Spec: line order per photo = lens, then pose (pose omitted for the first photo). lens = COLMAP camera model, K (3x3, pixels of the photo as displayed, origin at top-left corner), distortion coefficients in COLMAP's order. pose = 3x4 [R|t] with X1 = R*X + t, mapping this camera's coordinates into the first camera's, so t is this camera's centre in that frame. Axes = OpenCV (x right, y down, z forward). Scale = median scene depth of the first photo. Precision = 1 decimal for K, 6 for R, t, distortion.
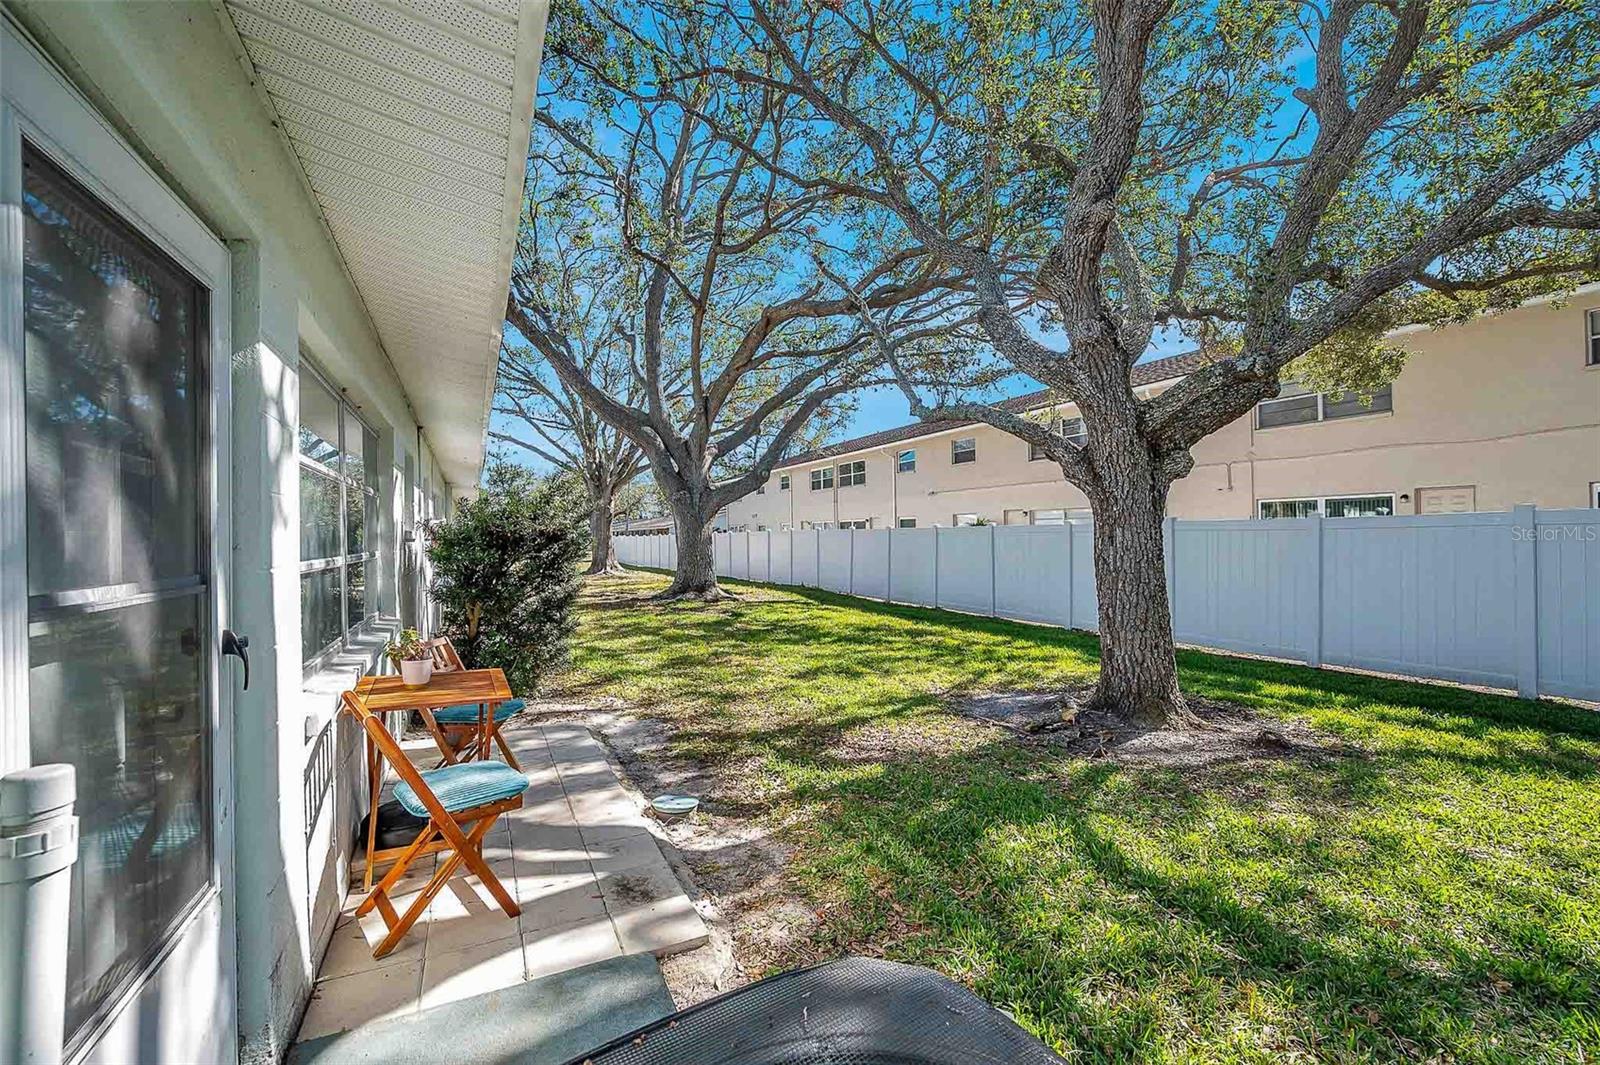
lens RADIAL K [[636.8, 0, 800.0], [0, 636.8, 532.5], [0, 0, 1]] dist [0.000737, 0.000150]
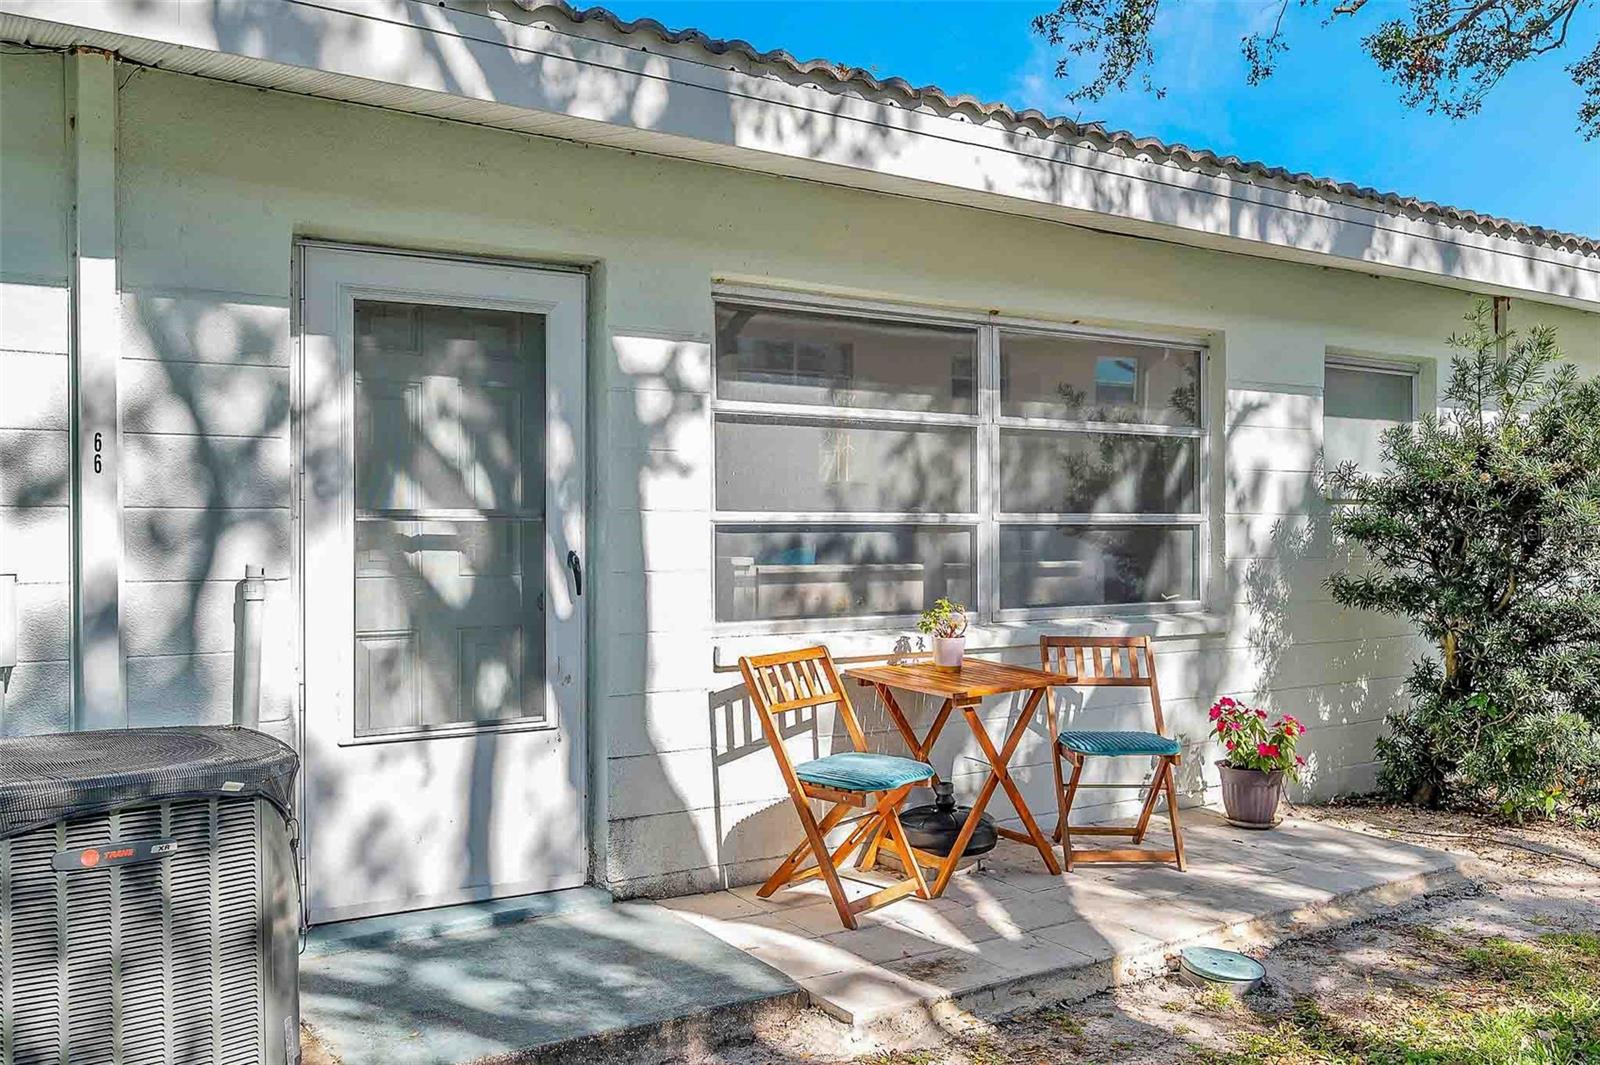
lens RADIAL K [[1379.6, 0, 800.0], [0, 1379.6, 532.5], [0, 0, 1]] dist [-0.006421, 0.000788]
pose [[0.123068, 0.016539, -0.992260, 0.977541], [-0.002114, 0.999863, 0.016403, 0.029197], [0.992396, 0.000079, 0.123086, 0.485636]]
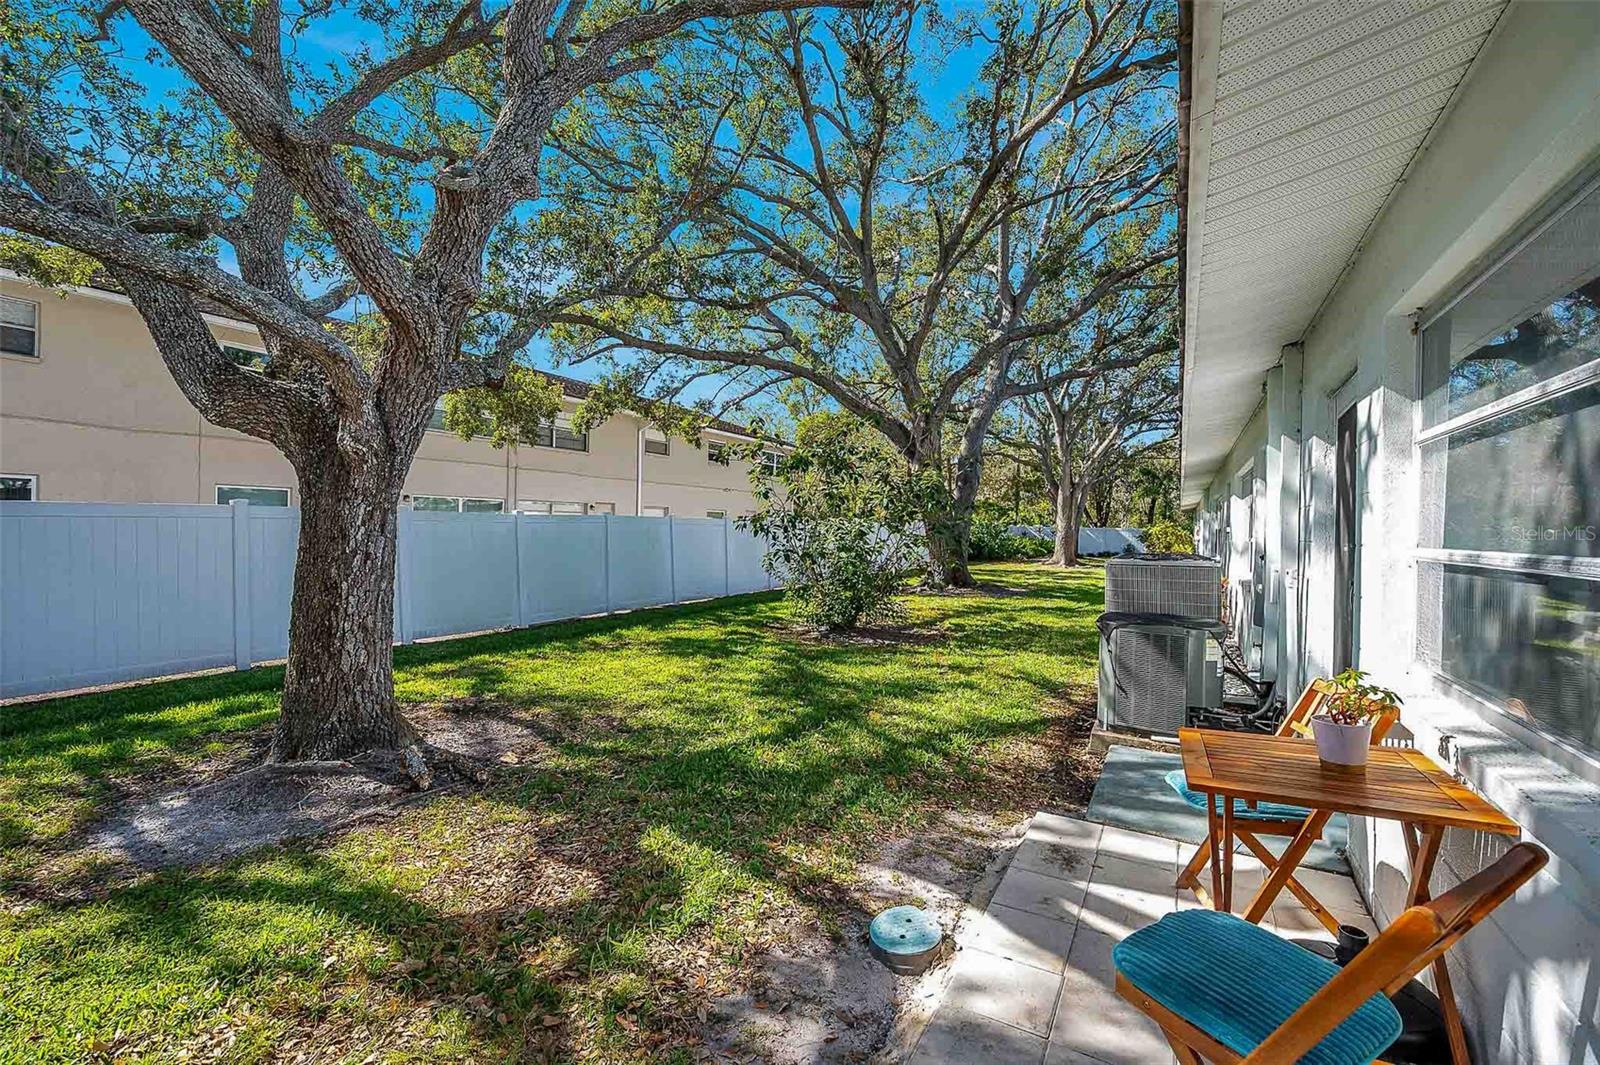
lens RADIAL K [[661.9, 0, 800.0], [0, 661.9, 532.5], [0, 0, 1]] dist [0.000626, 0.000107]
pose [[-0.543292, -0.000816, 0.839543, -0.712719], [-0.007287, 0.999966, -0.003743, 0.023943], [-0.839512, -0.008151, -0.543280, 1.483069]]
